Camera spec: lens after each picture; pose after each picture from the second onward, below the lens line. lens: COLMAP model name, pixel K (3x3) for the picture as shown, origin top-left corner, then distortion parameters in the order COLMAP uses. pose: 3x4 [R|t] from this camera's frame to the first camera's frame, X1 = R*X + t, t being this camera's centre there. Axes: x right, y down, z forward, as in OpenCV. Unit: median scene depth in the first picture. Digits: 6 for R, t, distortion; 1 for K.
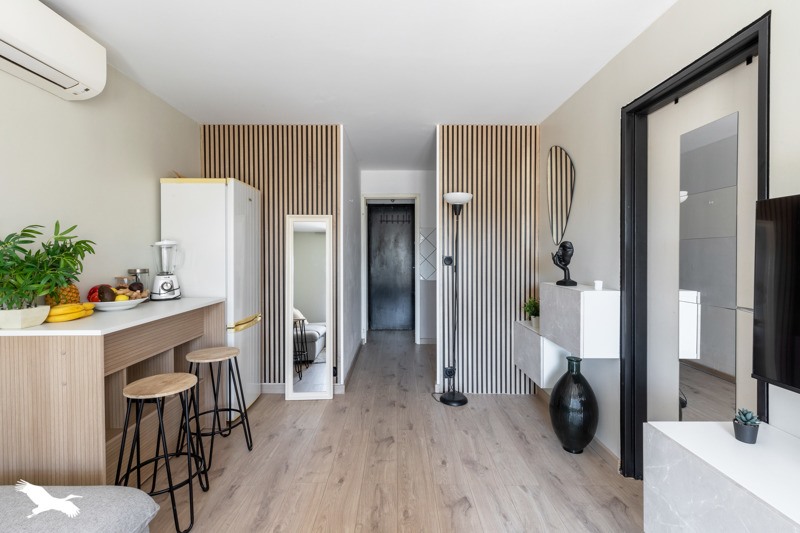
lens RADIAL K [[366.5, 0, 394.2], [0, 366.5, 267.4], [0, 0, 1]] dist [-0.002324, 0.001228]
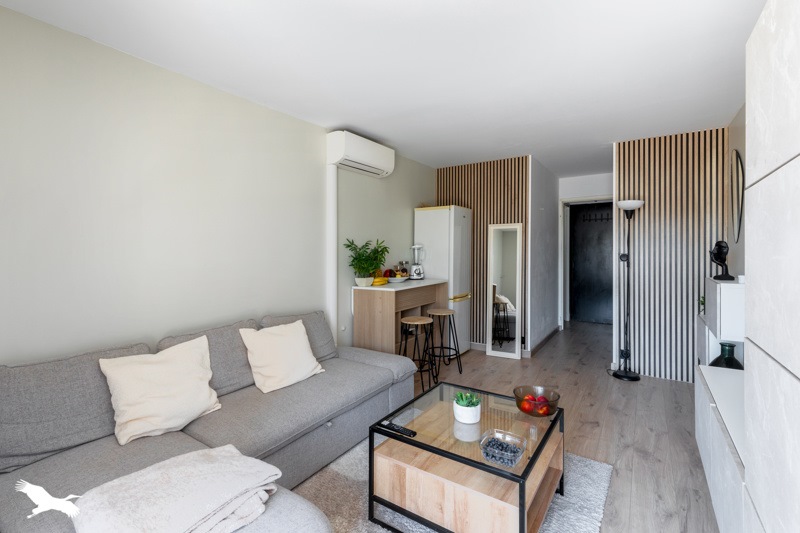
lens RADIAL K [[366.5, 0, 396.0], [0, 366.5, 261.4], [0, 0, 1]] dist [-0.002324, 0.001228]
pose [[0.834305, 0.010840, -0.551196, 0.235066], [-0.013408, 0.999910, -0.000630, 0.005838], [0.551139, 0.007916, 0.834376, -0.471839]]
